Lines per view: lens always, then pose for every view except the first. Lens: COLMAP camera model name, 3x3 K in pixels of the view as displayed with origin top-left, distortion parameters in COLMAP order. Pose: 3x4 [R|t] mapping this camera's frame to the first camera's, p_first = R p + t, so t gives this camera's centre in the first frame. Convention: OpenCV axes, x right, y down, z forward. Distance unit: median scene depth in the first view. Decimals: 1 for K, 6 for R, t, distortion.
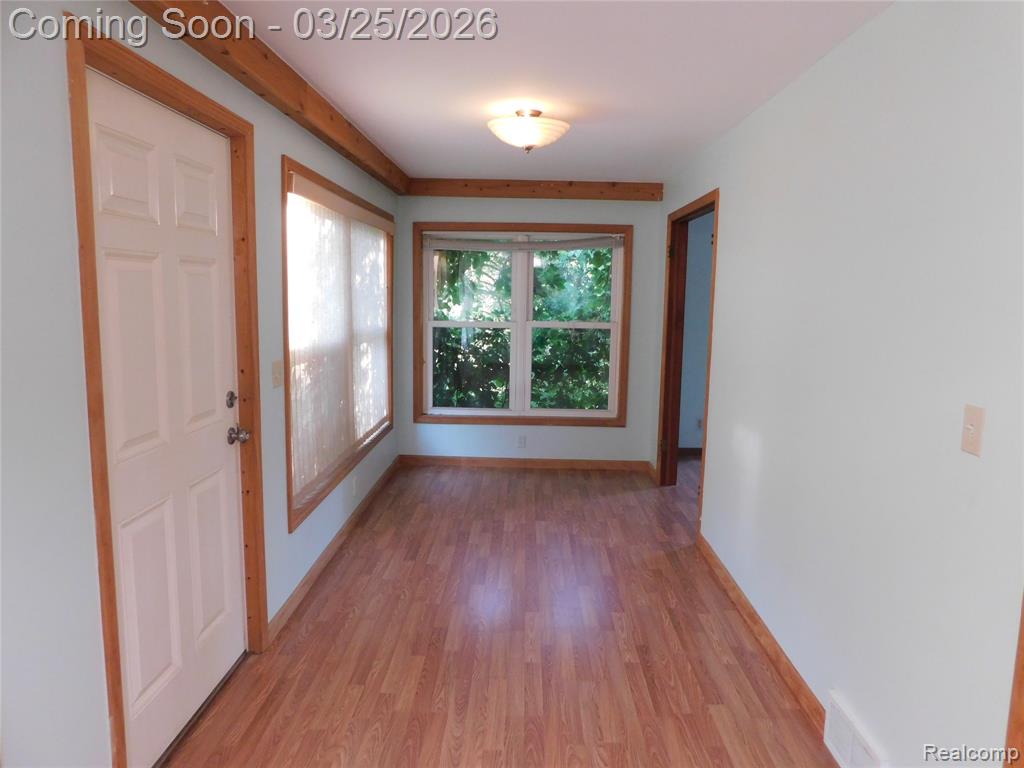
lens RADIAL K [[675.6, 0, 518.5], [0, 675.6, 380.3], [0, 0, 1]] dist [-0.069993, 0.056695]
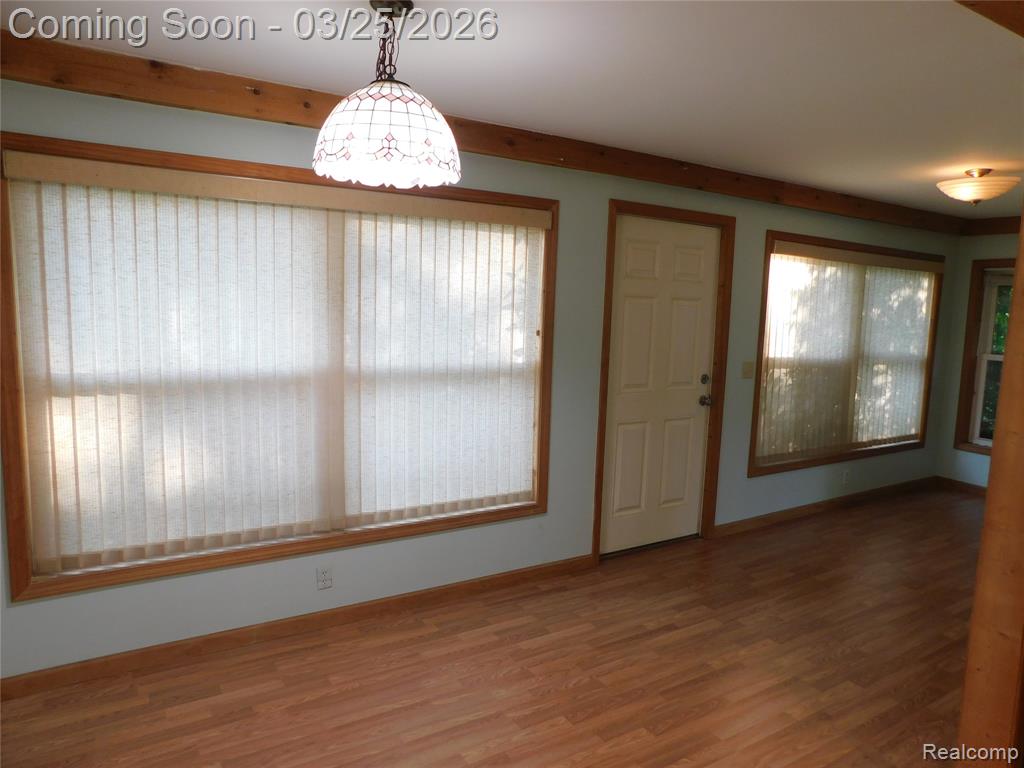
lens RADIAL K [[675.6, 0, 518.5], [0, 675.6, 380.3], [0, 0, 1]] dist [-0.069993, 0.056695]
pose [[0.546569, 0.101030, -0.831297, 0.568051], [-0.137722, 0.990023, 0.029770, 0.035843], [0.826011, 0.098216, 0.555031, -0.267516]]
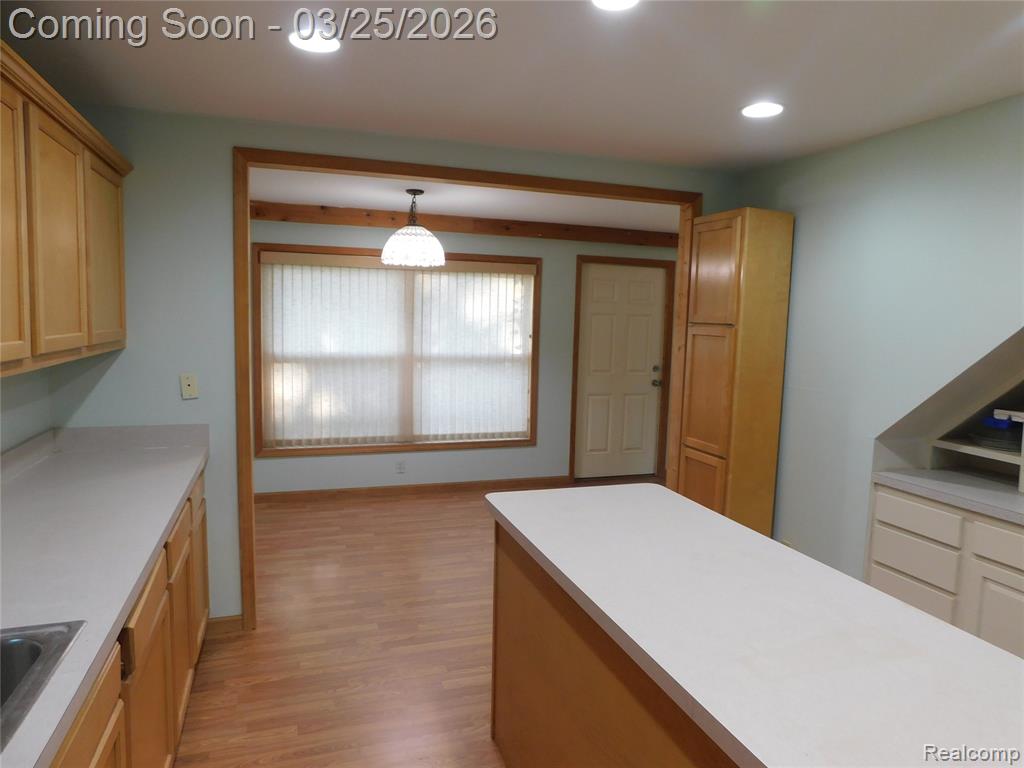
lens RADIAL K [[675.6, 0, 518.5], [0, 675.6, 380.3], [0, 0, 1]] dist [-0.069993, 0.056695]
pose [[0.355385, 0.088234, -0.930546, 1.377787], [-0.149216, 0.988123, 0.036706, 0.043785], [0.922733, 0.125808, 0.364330, -0.326112]]
